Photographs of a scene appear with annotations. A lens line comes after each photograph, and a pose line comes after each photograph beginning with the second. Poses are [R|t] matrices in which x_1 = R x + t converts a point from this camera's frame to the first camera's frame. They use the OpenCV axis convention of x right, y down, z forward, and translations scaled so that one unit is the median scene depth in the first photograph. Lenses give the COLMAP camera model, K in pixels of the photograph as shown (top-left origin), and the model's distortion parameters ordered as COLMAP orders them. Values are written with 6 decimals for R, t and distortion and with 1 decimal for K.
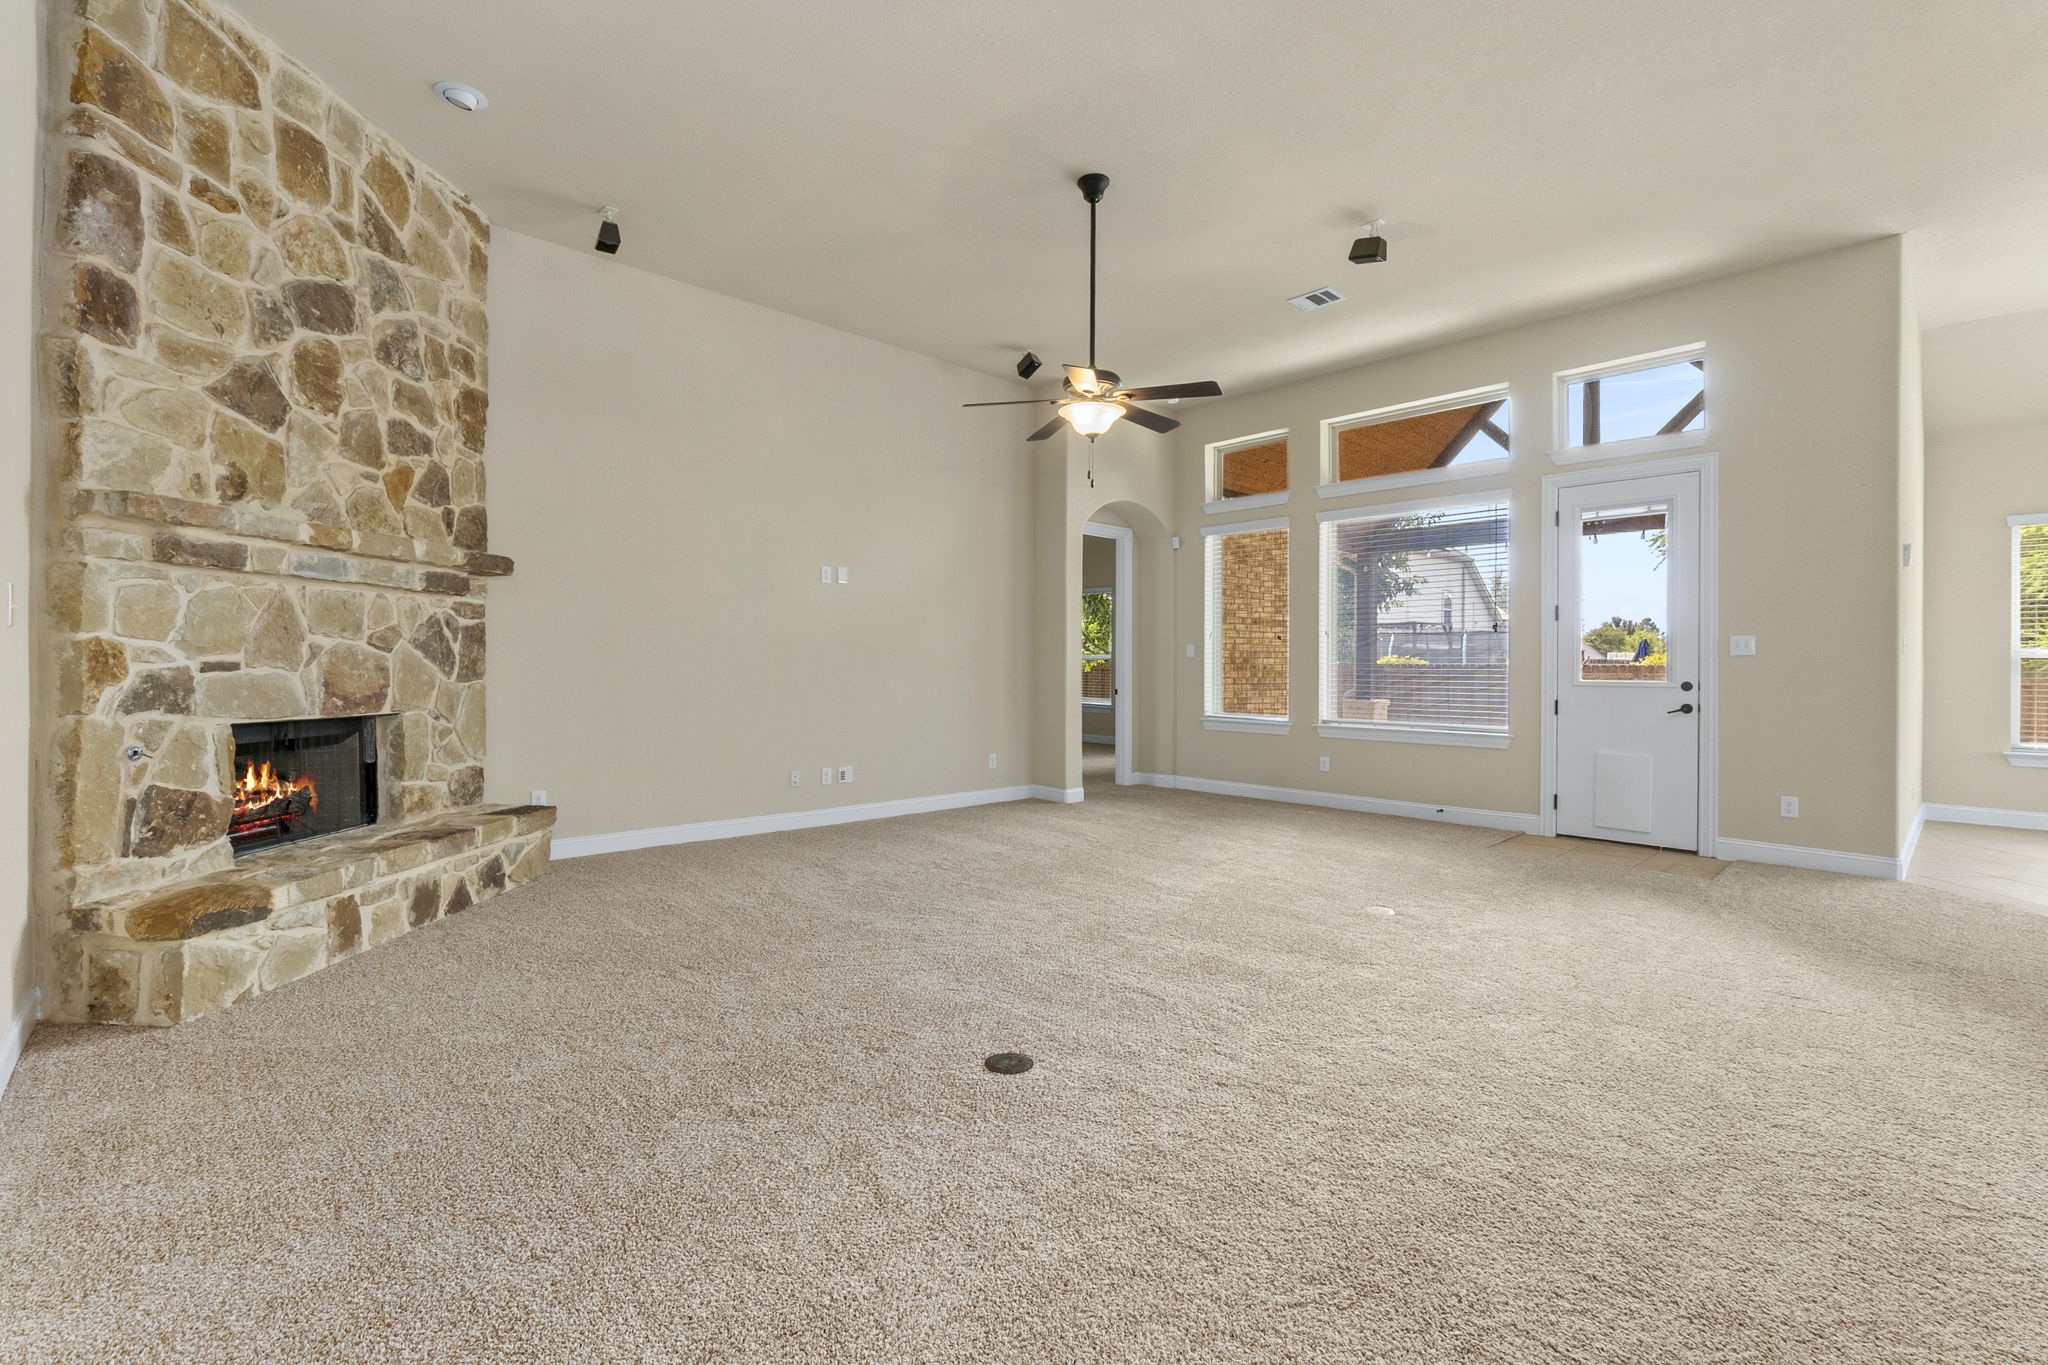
lens RADIAL K [[898.8, 0, 1023.7], [0, 898.8, 660.2], [0, 0, 1]] dist [-0.000250, 0.000102]
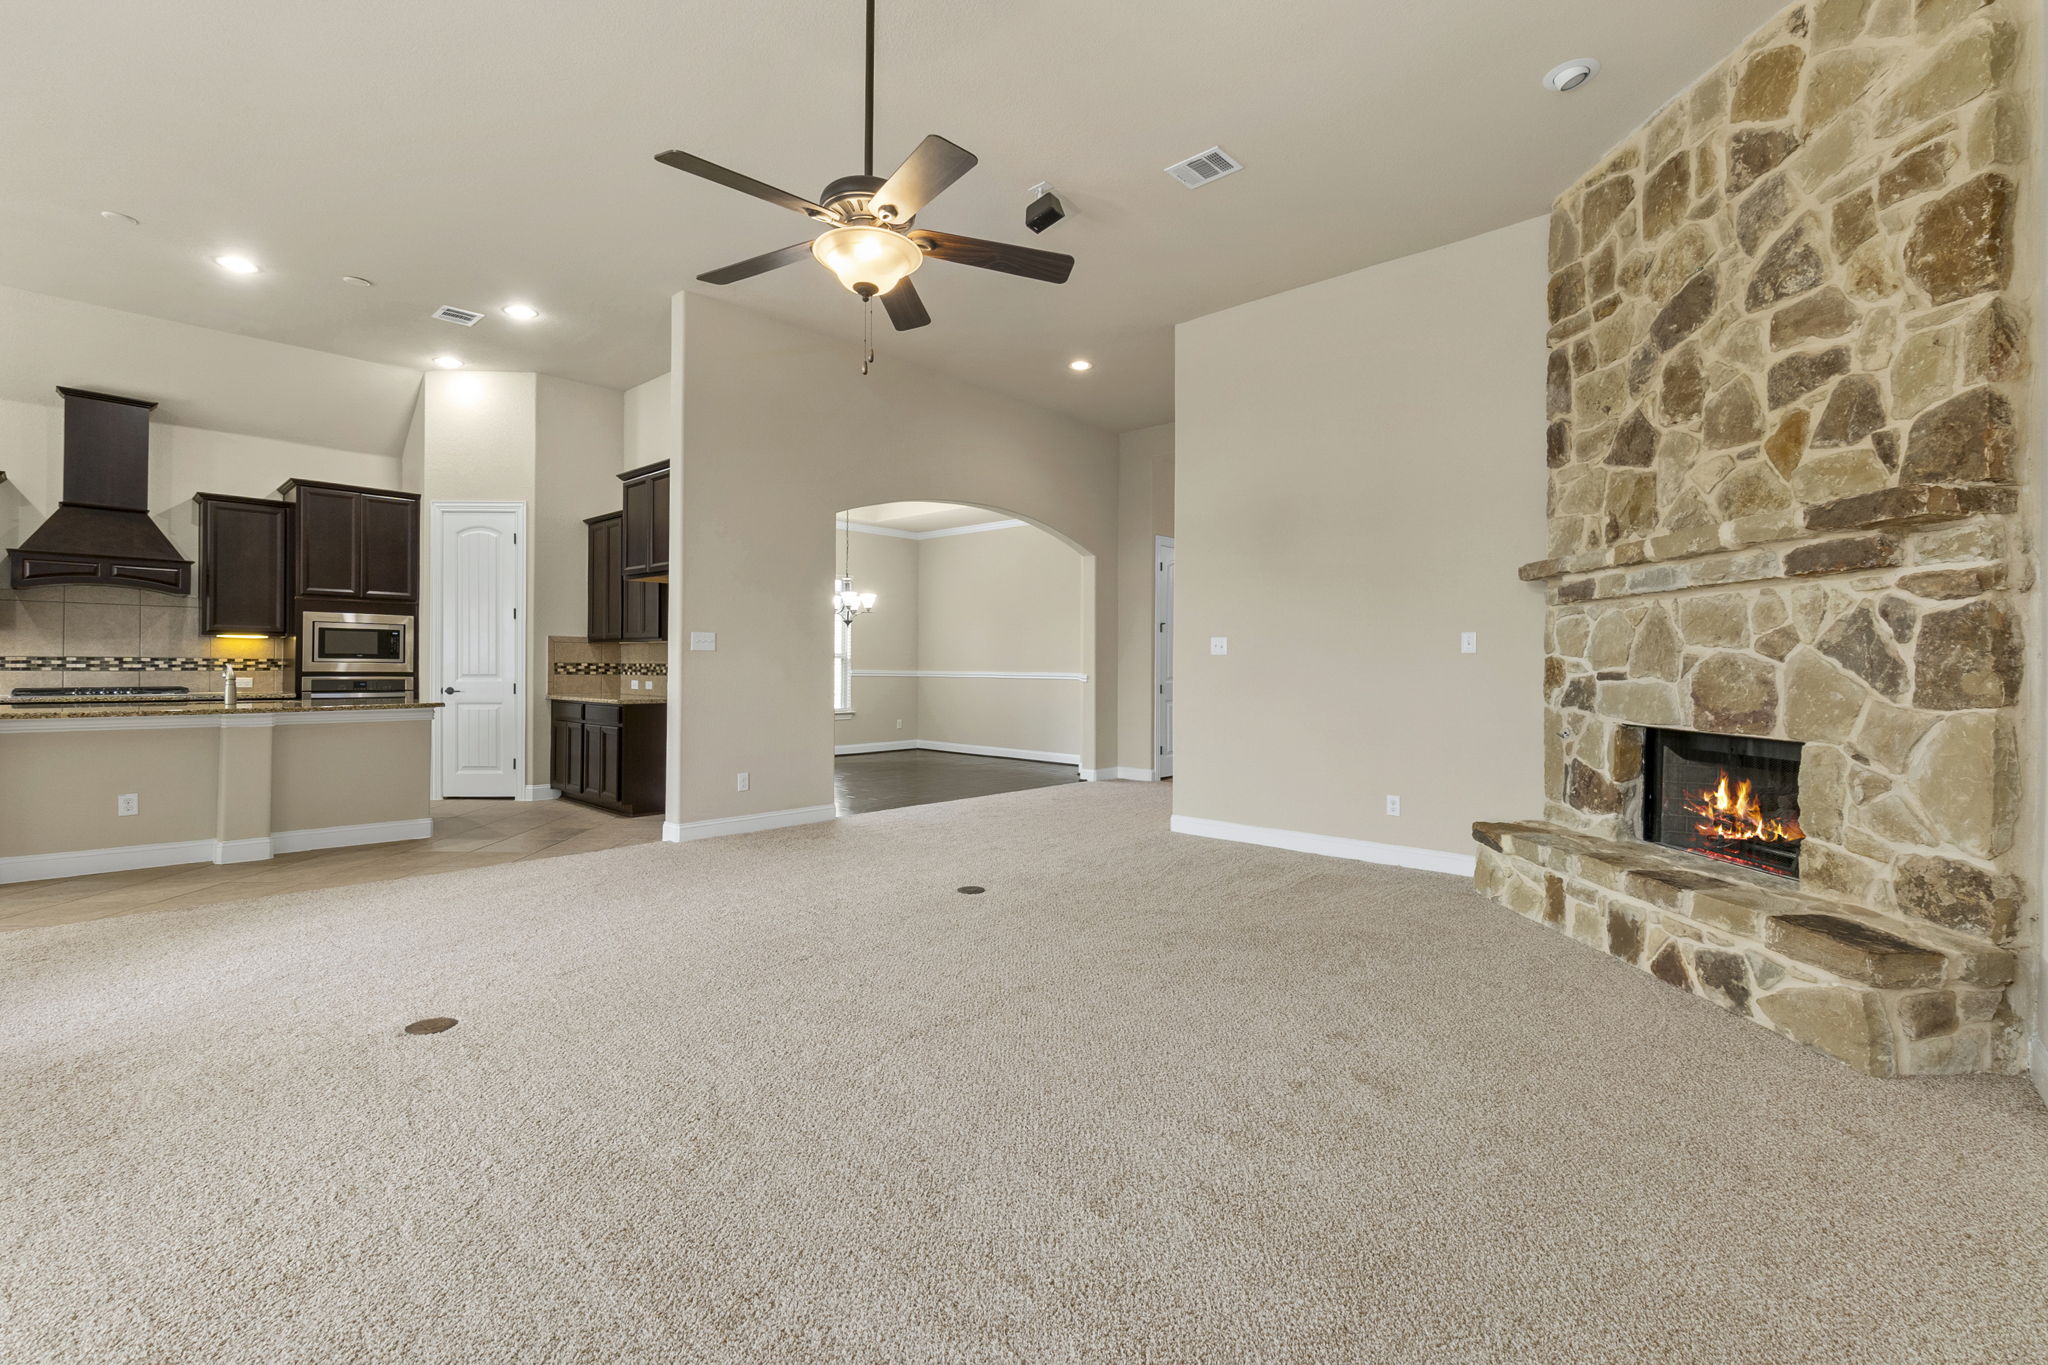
lens RADIAL K [[898.8, 0, 1023.7], [0, 898.8, 660.2], [0, 0, 1]] dist [-0.000250, 0.000102]
pose [[-0.996949, -0.015243, -0.076549, 0.013661], [-0.014385, 0.999828, -0.011746, 0.009659], [0.076715, -0.010609, -0.996997, 1.868532]]
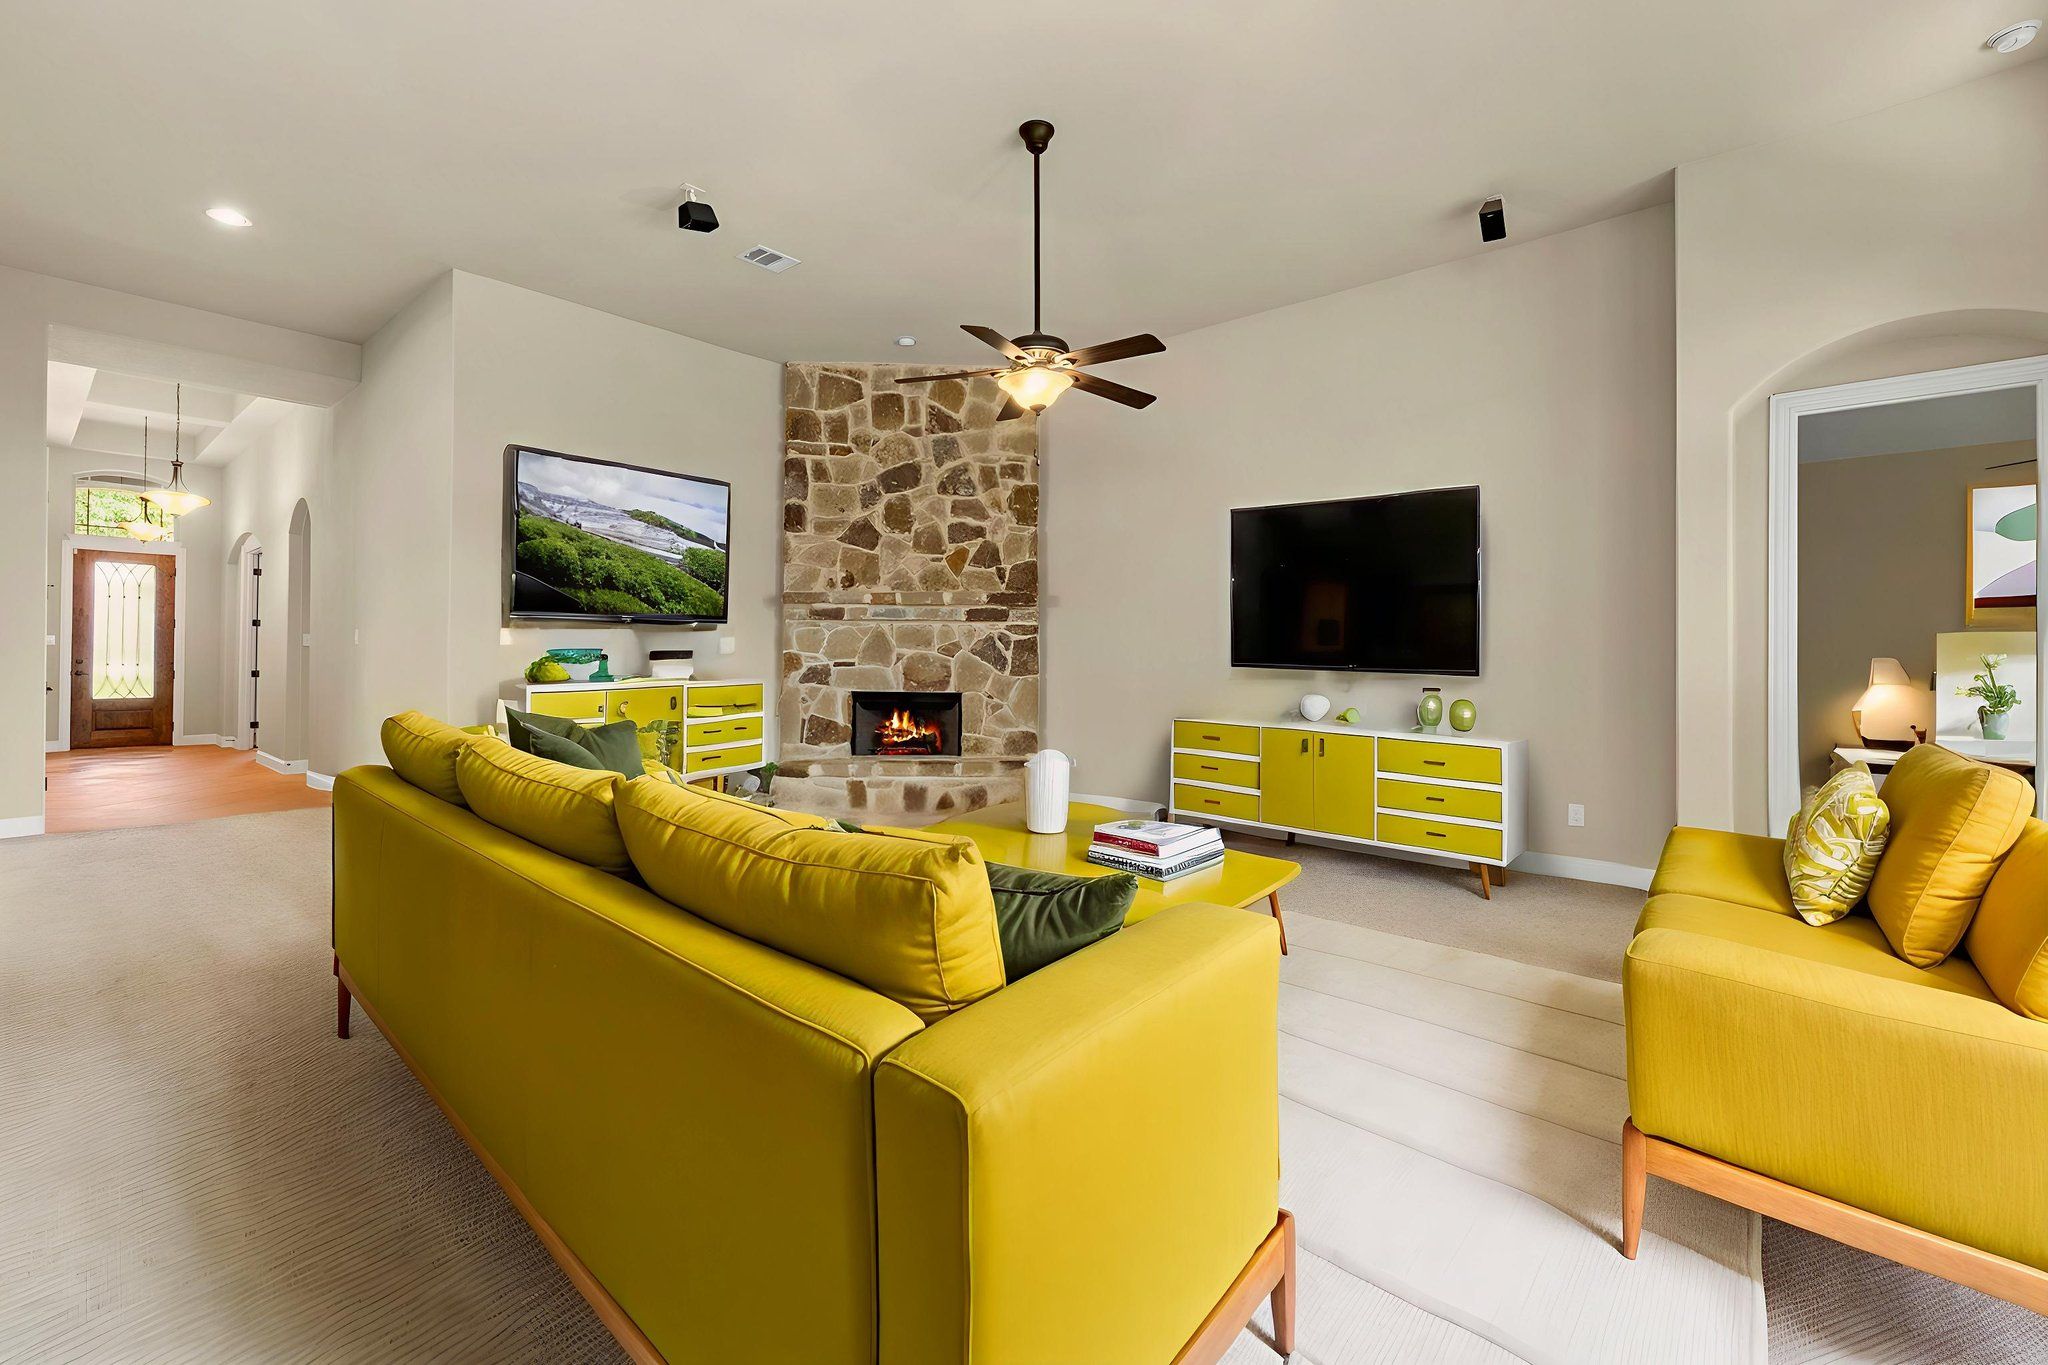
lens RADIAL K [[856.9, 0, 1012.9], [0, 856.9, 657.3], [0, 0, 1]] dist [0.001453, 0.000235]
pose [[0.106149, -0.011257, -0.994287, 1.038508], [-0.002316, 0.999930, -0.011568, 0.011380], [0.994348, 0.003530, 0.106115, 1.015271]]
